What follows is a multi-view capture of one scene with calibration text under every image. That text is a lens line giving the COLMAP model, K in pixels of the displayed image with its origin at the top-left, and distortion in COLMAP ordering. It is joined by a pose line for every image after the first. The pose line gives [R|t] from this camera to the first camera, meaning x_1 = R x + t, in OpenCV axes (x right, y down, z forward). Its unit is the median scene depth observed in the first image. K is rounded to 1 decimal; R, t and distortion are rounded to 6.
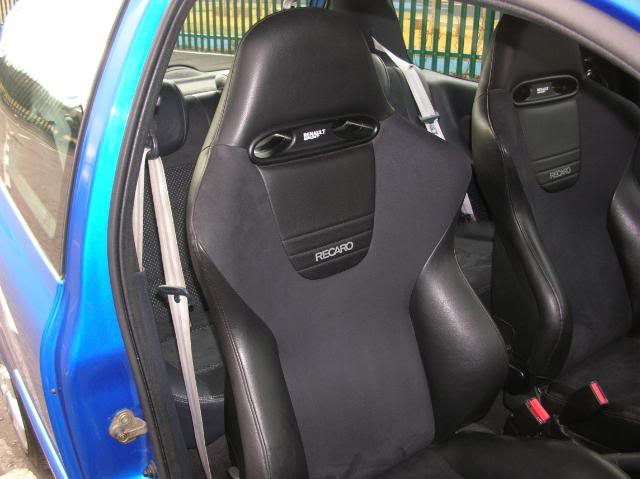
lens RADIAL K [[650.7, 0, 320.0], [0, 650.7, 239.5], [0, 0, 1]] dist [-0.158024, 0.036494]
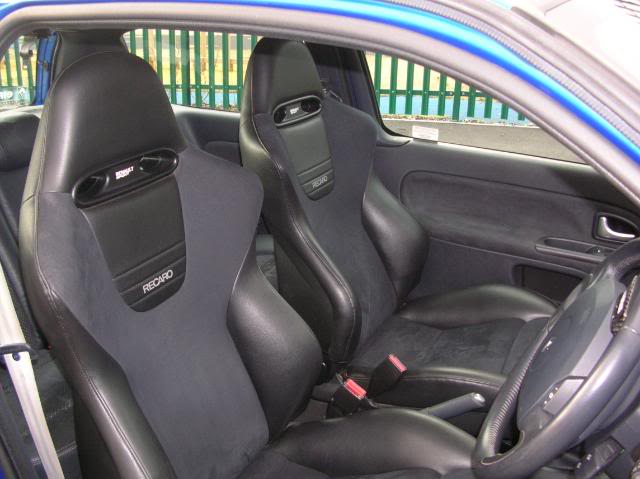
lens RADIAL K [[650.7, 0, 320.0], [0, 650.7, 239.5], [0, 0, 1]] dist [-0.158024, 0.036494]
pose [[0.892669, -0.153991, 0.423591, -0.157666], [0.172806, 0.984937, -0.006108, 0.003081], [-0.416270, 0.078651, 0.905833, -0.042479]]
